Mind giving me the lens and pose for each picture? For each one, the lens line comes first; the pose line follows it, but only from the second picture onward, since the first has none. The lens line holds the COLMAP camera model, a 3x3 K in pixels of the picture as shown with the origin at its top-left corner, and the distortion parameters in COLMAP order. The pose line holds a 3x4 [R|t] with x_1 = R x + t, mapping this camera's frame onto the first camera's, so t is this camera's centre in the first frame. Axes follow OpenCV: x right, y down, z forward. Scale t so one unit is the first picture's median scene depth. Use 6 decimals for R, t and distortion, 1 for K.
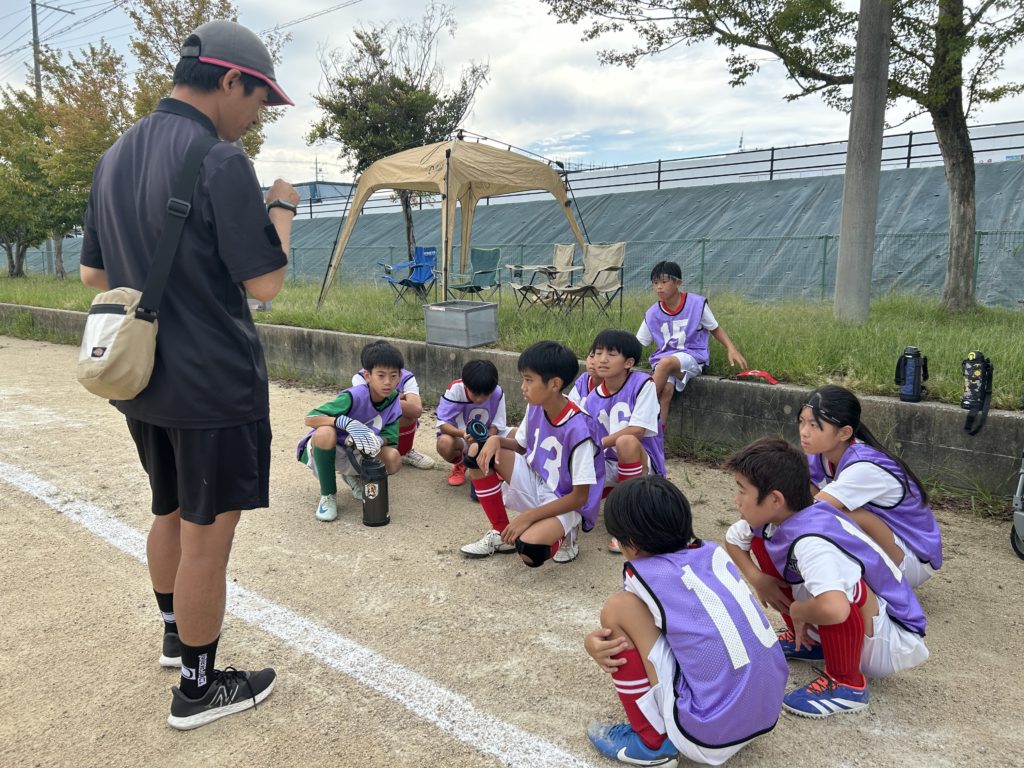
lens RADIAL K [[778.3, 0, 512.1], [0, 778.3, 383.1], [0, 0, 1]] dist [0.024380, 0.001961]
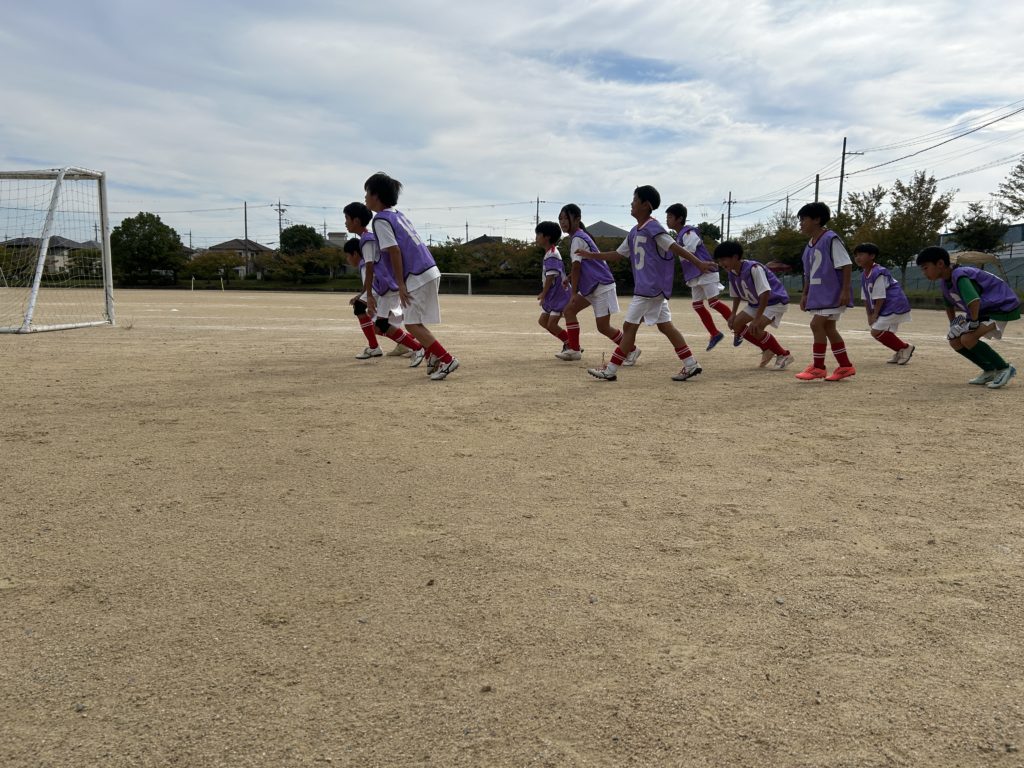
lens RADIAL K [[778.3, 0, 513.2], [0, 778.3, 384.5], [0, 0, 1]] dist [0.024380, 0.001961]
pose [[0.651462, 0.110078, -0.750653, 0.789109], [-0.143335, 0.989458, 0.020702, 0.331515], [0.745018, 0.094109, 0.660372, -1.747987]]
